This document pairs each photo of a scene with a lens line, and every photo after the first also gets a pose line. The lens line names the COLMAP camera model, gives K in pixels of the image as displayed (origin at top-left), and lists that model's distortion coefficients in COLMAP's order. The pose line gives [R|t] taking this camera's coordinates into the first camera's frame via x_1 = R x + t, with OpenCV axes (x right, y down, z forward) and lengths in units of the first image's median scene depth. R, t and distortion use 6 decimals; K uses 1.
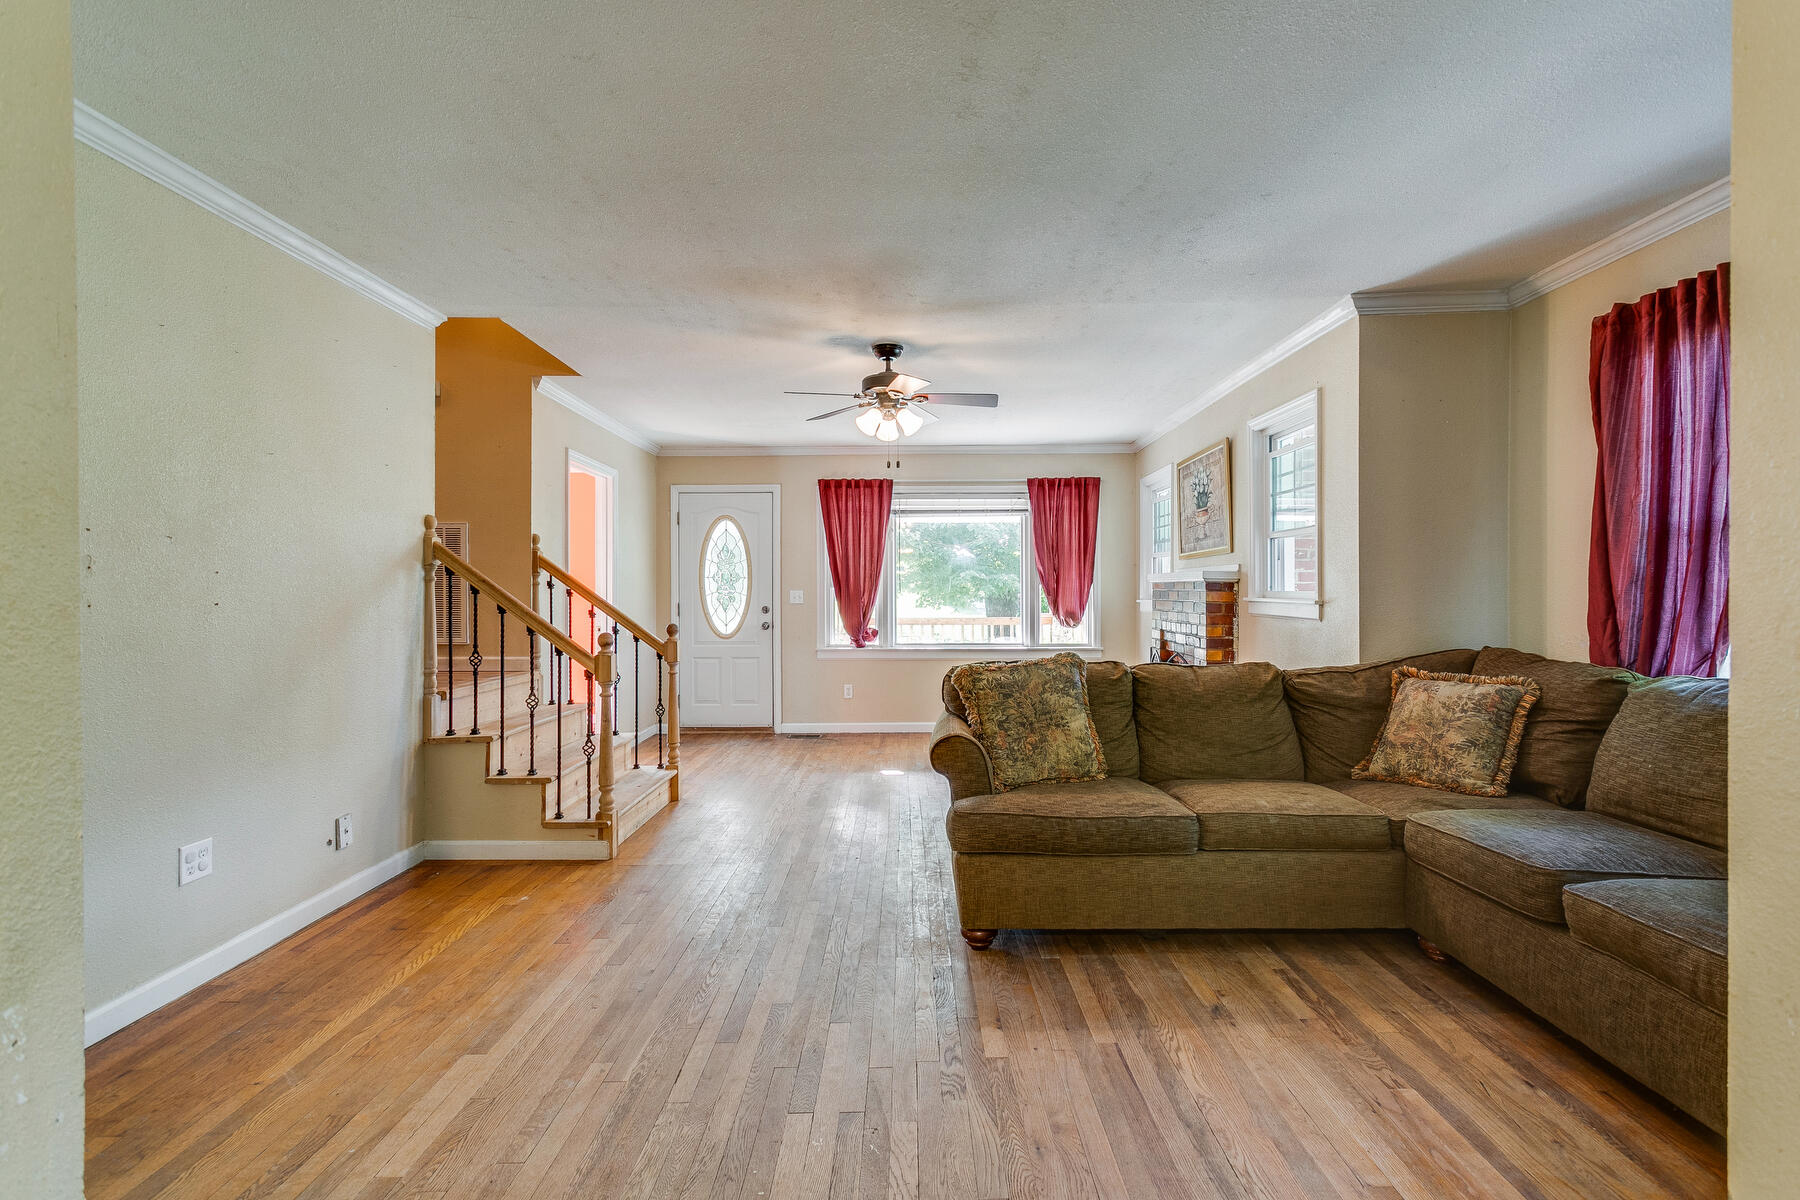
lens RADIAL K [[851.6, 0, 900.0], [0, 851.6, 600.0], [0, 0, 1]] dist [0.001923, 0.000016]
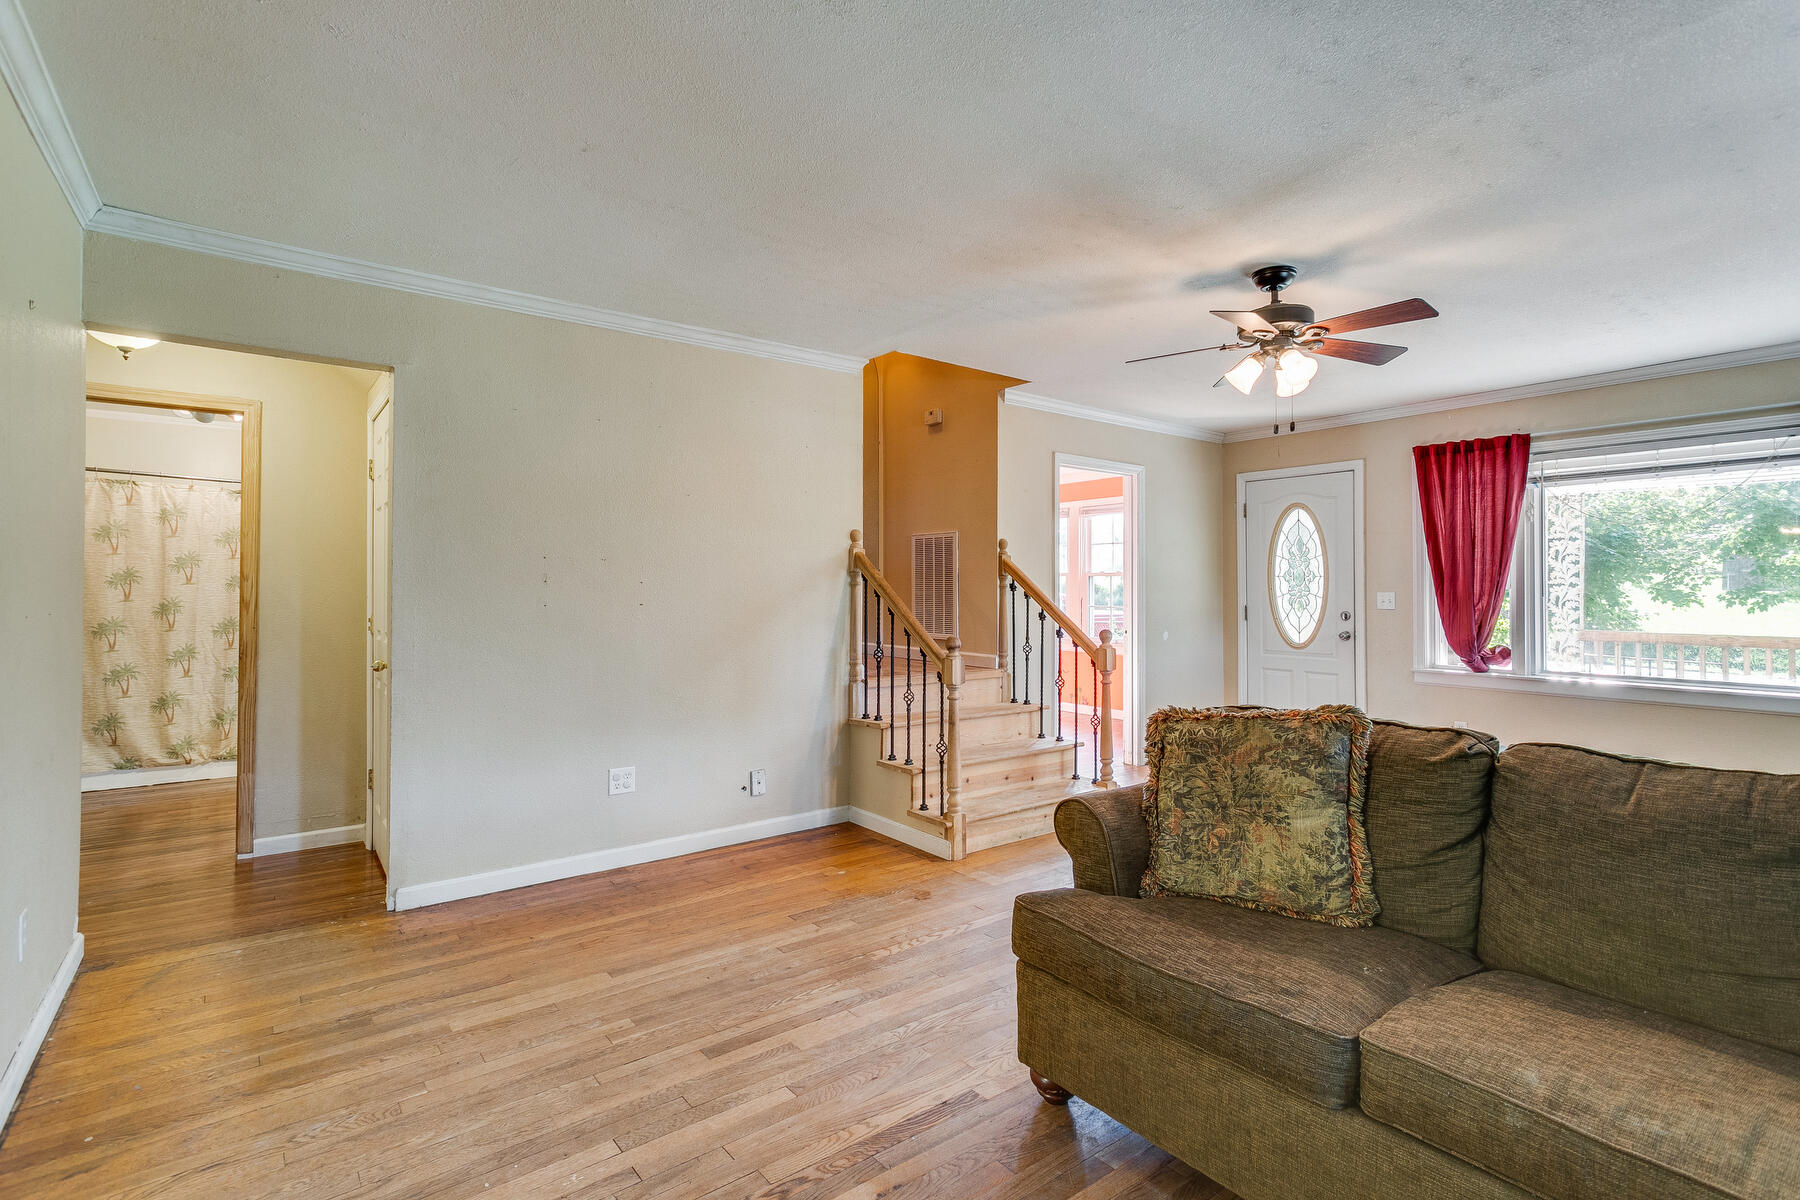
lens RADIAL K [[856.0, 0, 908.4], [0, 856.0, 579.1], [0, 0, 1]] dist [0.001329, 0.000033]
pose [[0.616081, -0.004976, -0.787667, 0.428033], [-0.009849, 0.999853, -0.014020, -0.015379], [0.787622, 0.016395, 0.615941, 0.324519]]
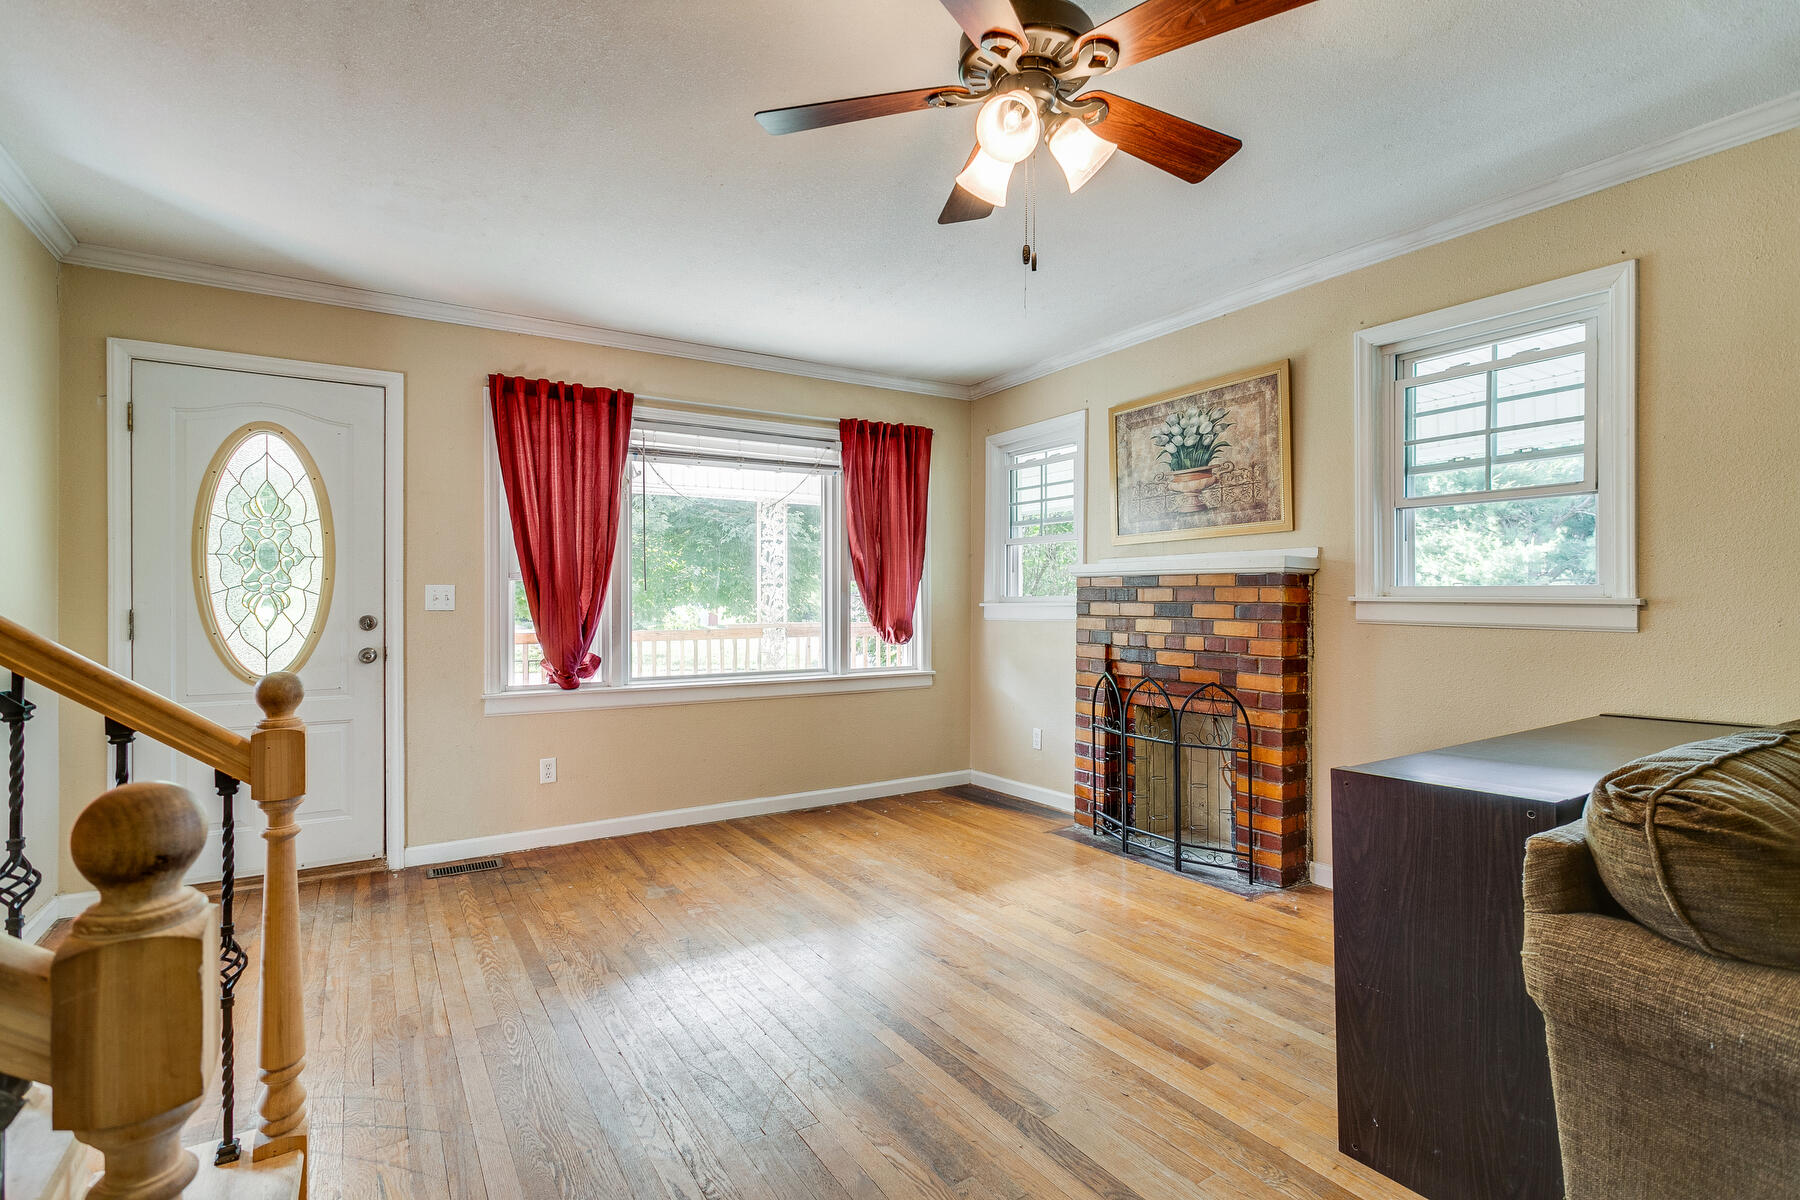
lens RADIAL K [[859.1, 0, 900.0], [0, 859.1, 600.0], [0, 0, 1]] dist [0.017950, 0.000039]
pose [[0.844249, 0.002139, 0.535947, -0.313308], [0.002350, 0.999968, -0.007693, 0.004884], [-0.535946, 0.007754, 0.844217, 0.774455]]
